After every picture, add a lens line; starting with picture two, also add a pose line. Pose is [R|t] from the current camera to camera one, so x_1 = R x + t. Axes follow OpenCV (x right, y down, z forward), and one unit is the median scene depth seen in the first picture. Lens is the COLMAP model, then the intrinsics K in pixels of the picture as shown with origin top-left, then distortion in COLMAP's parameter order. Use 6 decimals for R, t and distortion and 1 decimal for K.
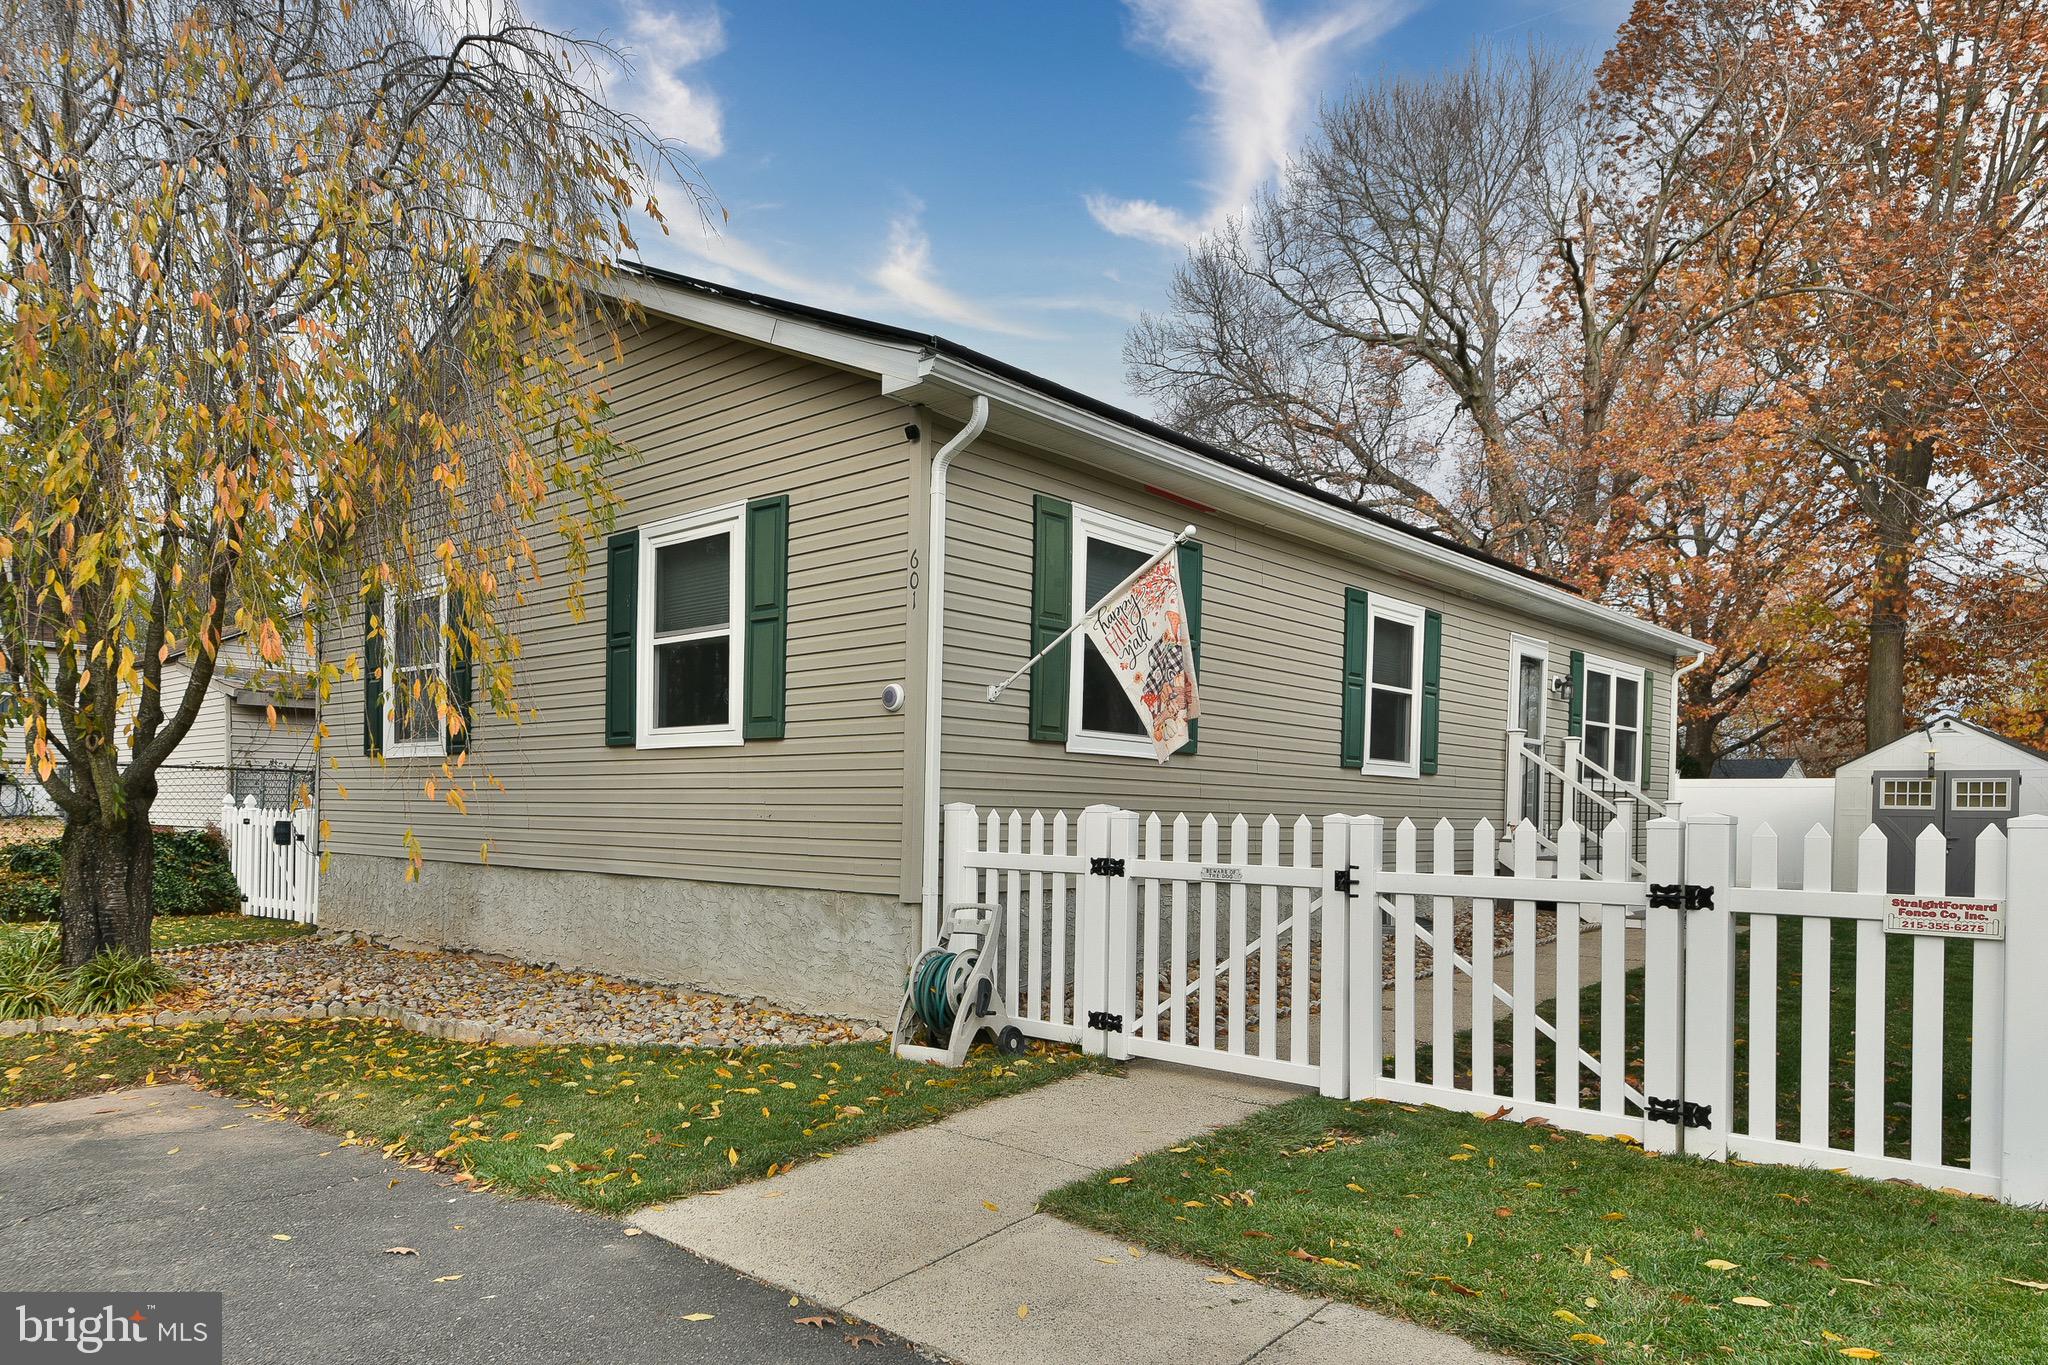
lens RADIAL K [[1319.8, 0, 861.0], [0, 1319.8, 791.4], [0, 0, 1]] dist [0.046737, -0.005366]
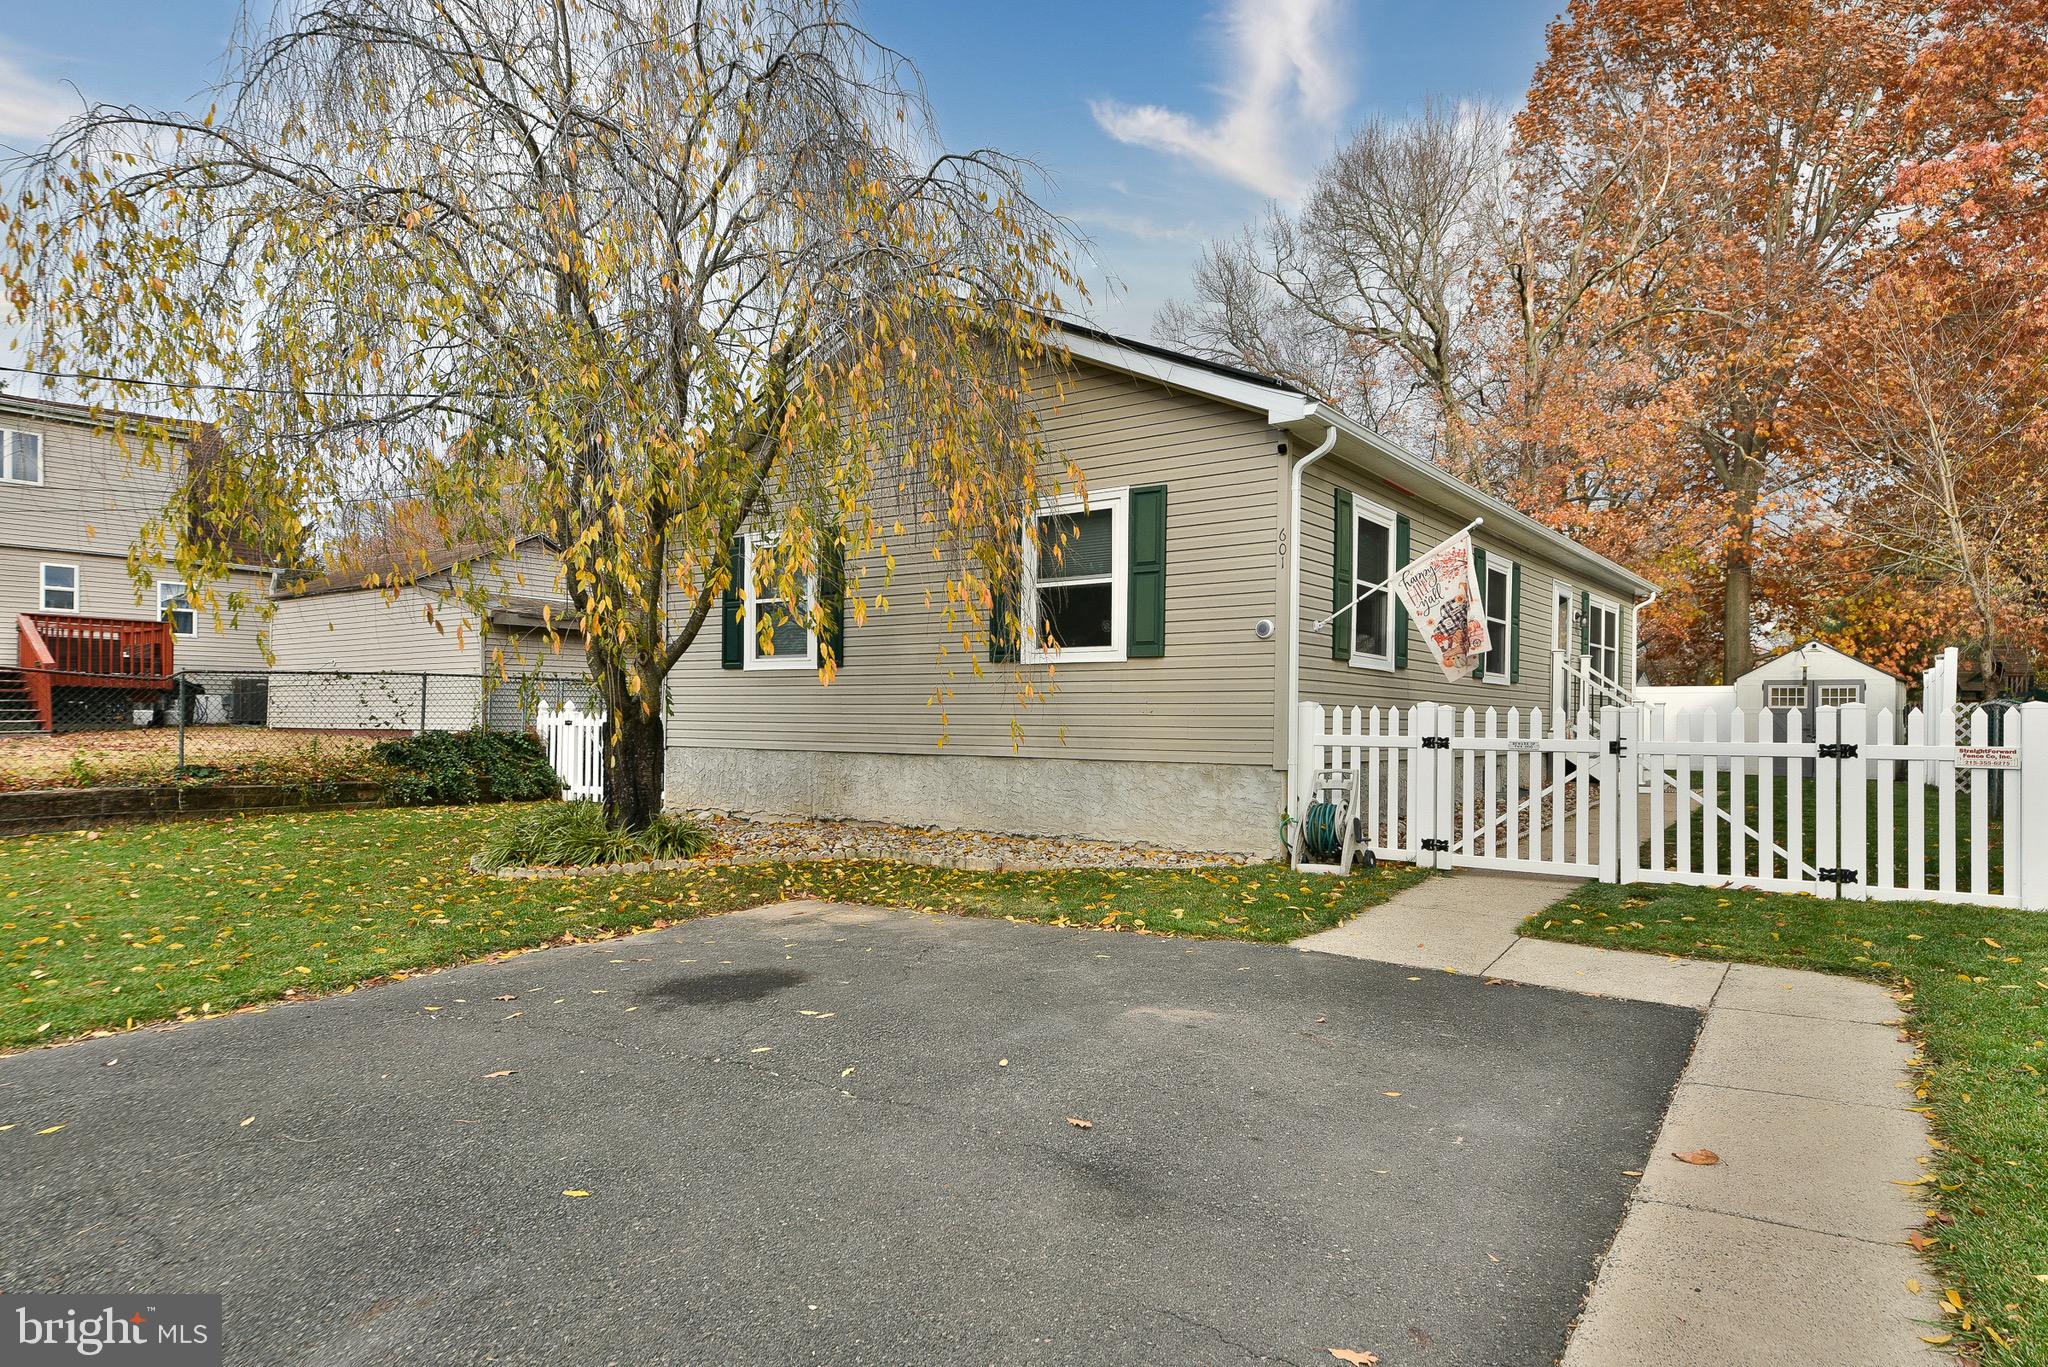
lens RADIAL K [[1230.2, 0, 964.3], [0, 1230.2, 684.3], [0, 0, 1]] dist [0.022766, 0.000132]
pose [[0.991654, -0.001385, 0.128923, -0.425027], [0.003166, 0.999902, -0.013606, 0.006295], [-0.128892, 0.013901, 0.991561, -0.266470]]
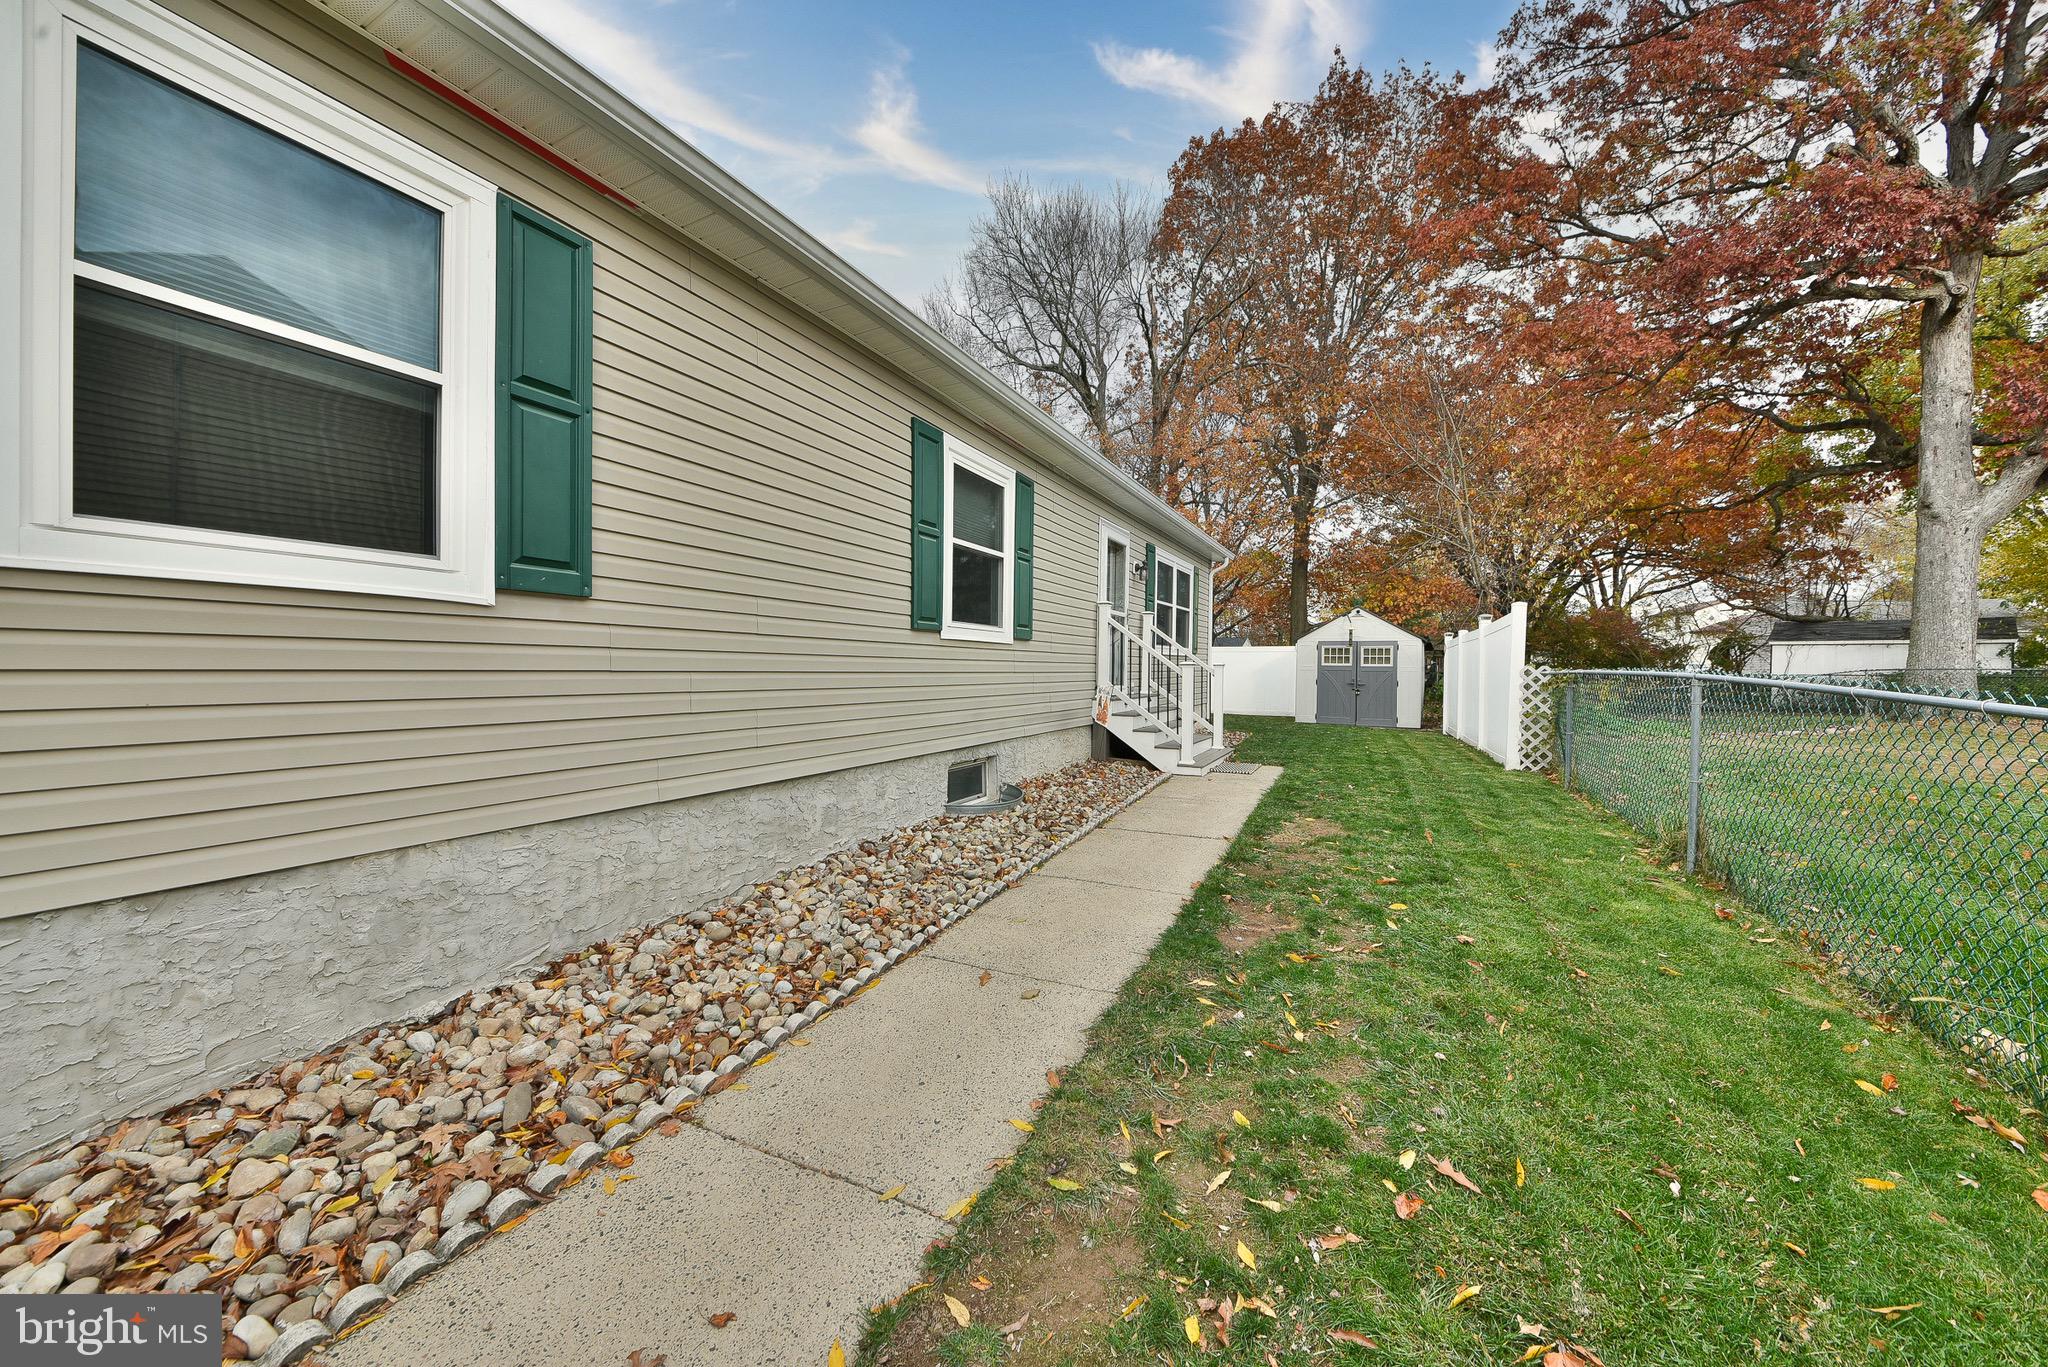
lens RADIAL K [[709.4, 0, 1027.6], [0, 709.4, 648.6], [0, 0, 1]] dist [0.001026, -0.000006]
pose [[0.949382, 0.000317, 0.314124, 0.372516], [0.002108, 0.999971, -0.007381, -0.003012], [-0.314117, 0.007669, 0.949353, 0.696793]]
